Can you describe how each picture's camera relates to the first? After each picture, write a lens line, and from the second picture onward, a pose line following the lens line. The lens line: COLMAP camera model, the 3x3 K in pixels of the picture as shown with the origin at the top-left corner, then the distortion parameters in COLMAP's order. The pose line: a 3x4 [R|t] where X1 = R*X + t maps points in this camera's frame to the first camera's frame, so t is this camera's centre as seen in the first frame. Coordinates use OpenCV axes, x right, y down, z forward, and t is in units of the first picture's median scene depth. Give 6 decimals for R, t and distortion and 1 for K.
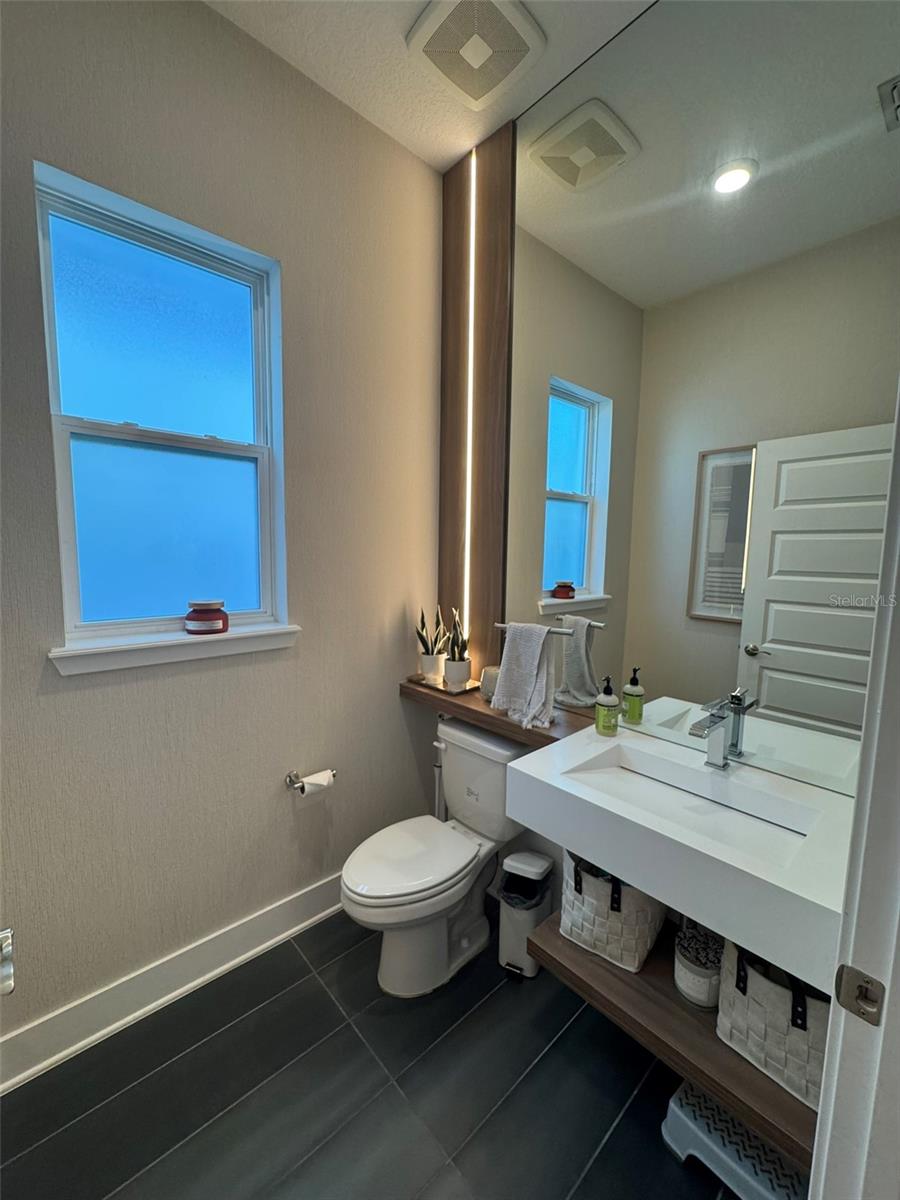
lens RADIAL K [[479.5, 0, 450.8], [0, 479.5, 596.1], [0, 0, 1]] dist [-0.004271, 0.000165]
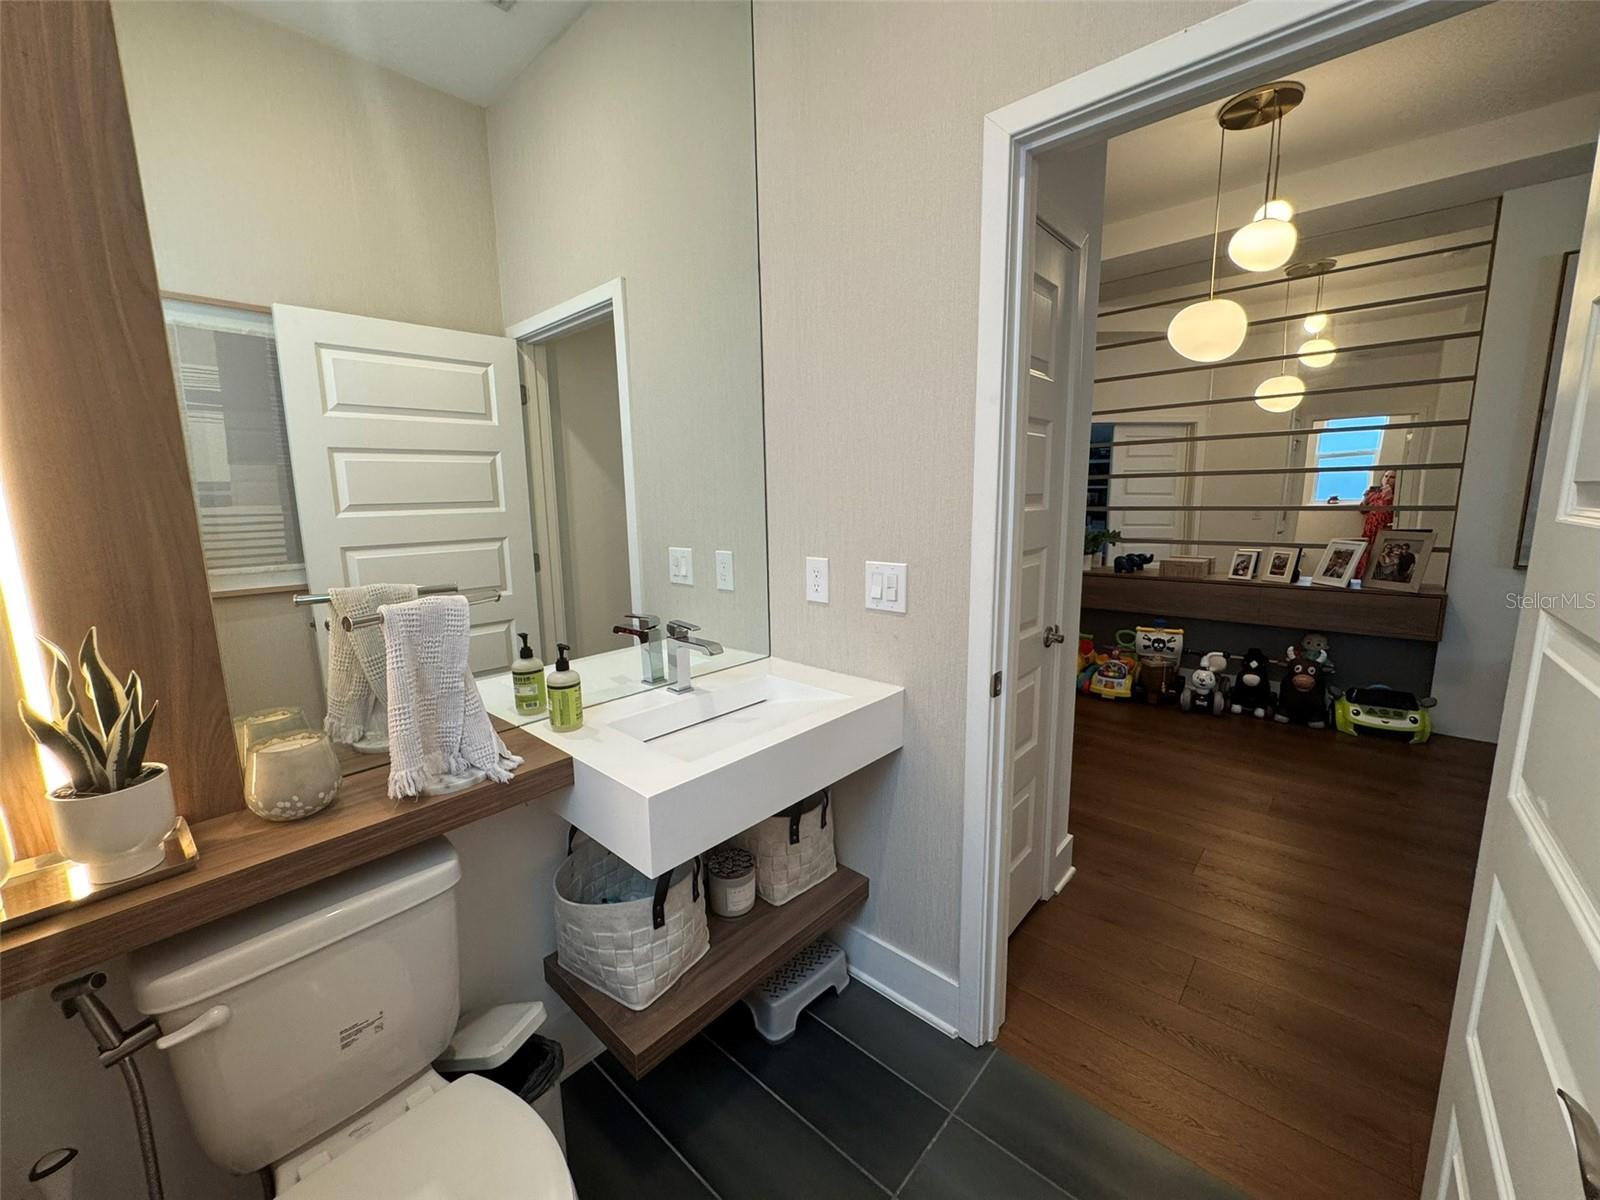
lens RADIAL K [[639.3, 0, 799.9], [0, 639.3, 598.7], [0, 0, 1]] dist [-0.004271, 0.000165]
pose [[-0.117459, -0.156919, 0.980602, -0.530678], [0.108630, 0.979481, 0.169752, -0.007204], [-0.987118, 0.126462, -0.098003, 0.693745]]
